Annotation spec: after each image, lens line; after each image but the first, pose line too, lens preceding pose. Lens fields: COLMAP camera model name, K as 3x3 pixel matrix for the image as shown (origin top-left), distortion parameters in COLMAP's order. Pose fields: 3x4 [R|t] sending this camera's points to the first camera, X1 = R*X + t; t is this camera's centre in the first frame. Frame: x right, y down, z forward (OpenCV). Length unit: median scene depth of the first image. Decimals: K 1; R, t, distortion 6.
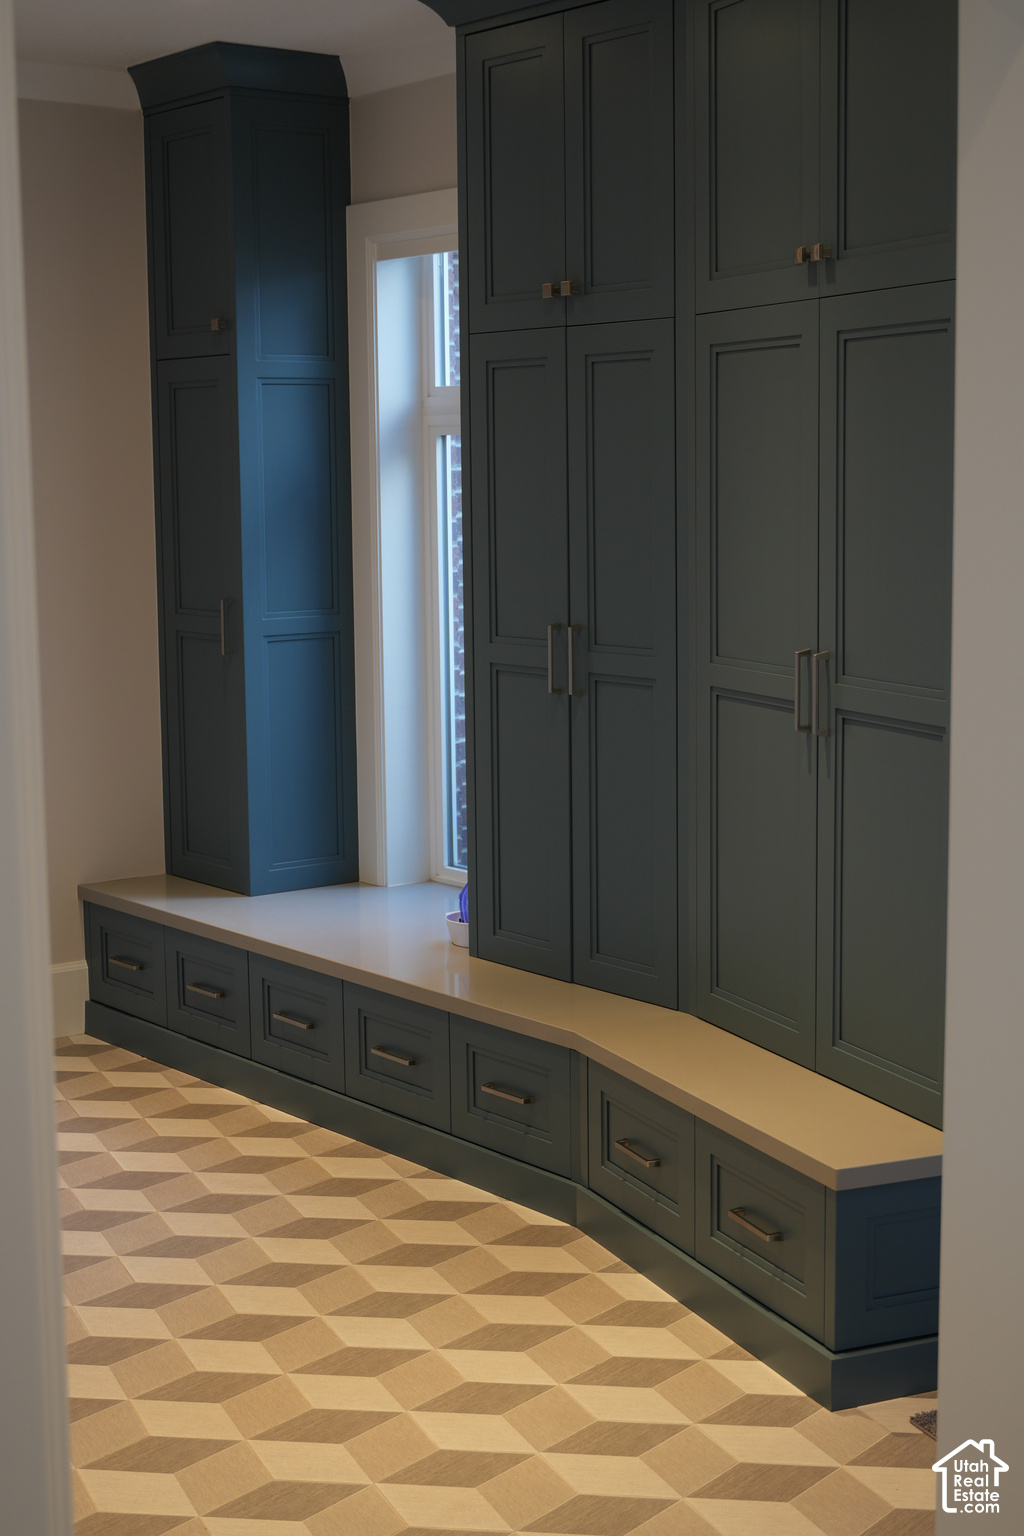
lens RADIAL K [[2353.7, 0, 513.7], [0, 2353.7, 782.2], [0, 0, 1]] dist [-0.068936, 0.070810]
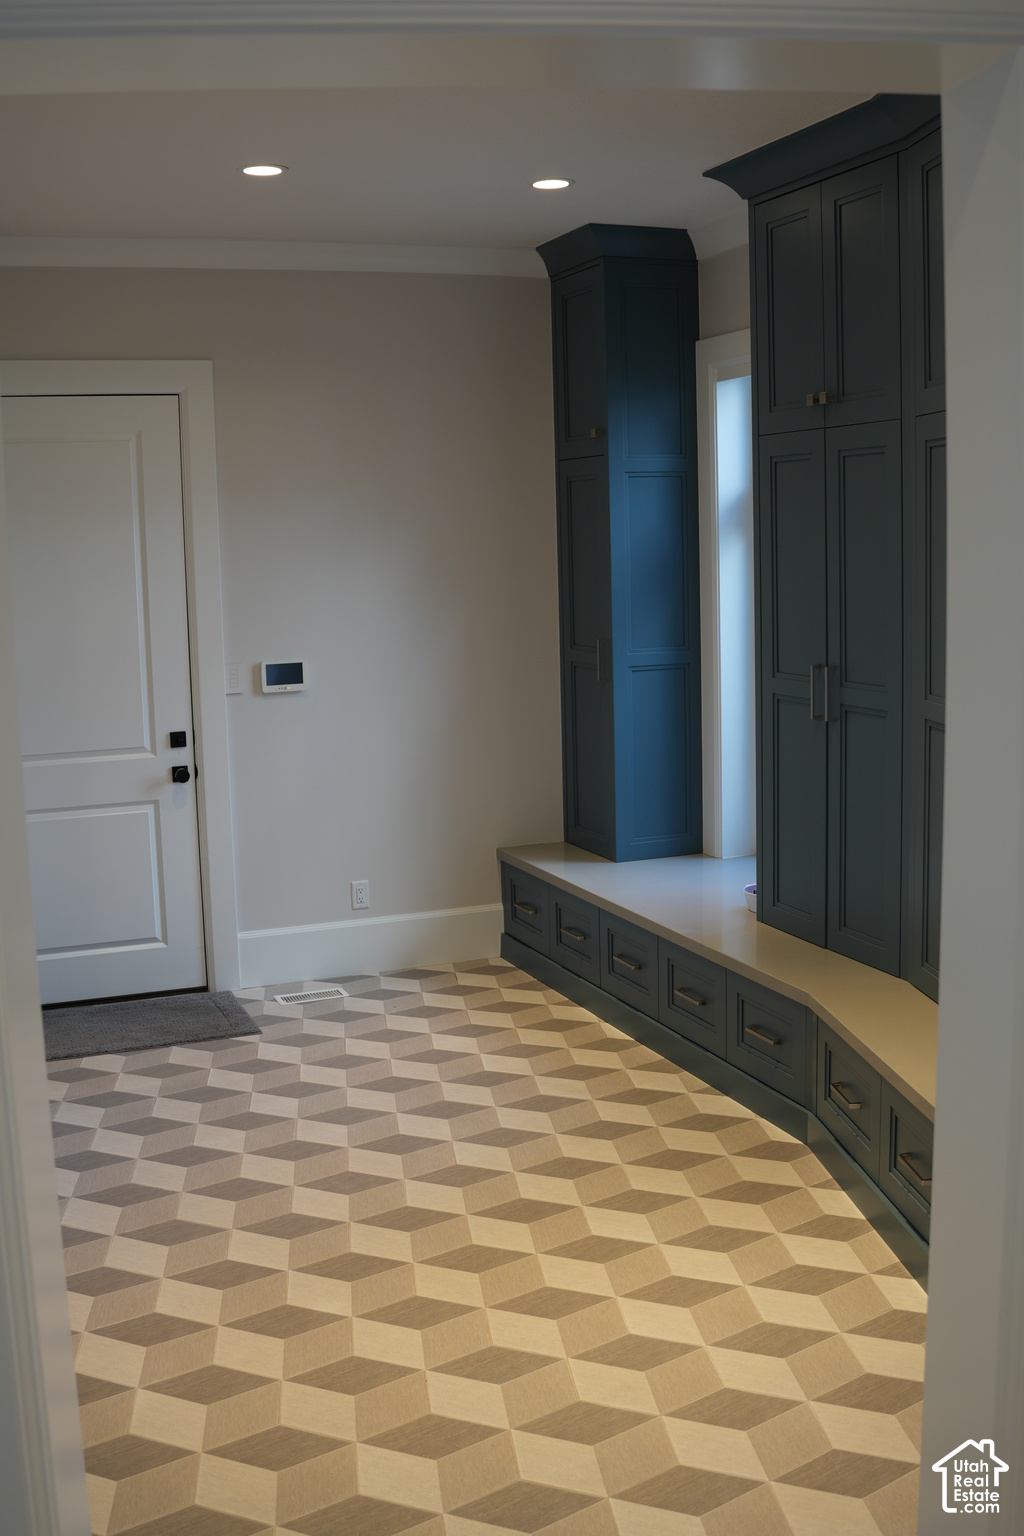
lens RADIAL K [[1622.6, 0, 512.0], [0, 1622.6, 768.0], [0, 0, 1]] dist [-0.167932, 0.106322]
pose [[0.960396, 0.025111, -0.277506, 0.098051], [-0.021608, 0.999644, 0.015675, -0.021018], [0.277800, -0.009058, 0.960596, 0.121543]]
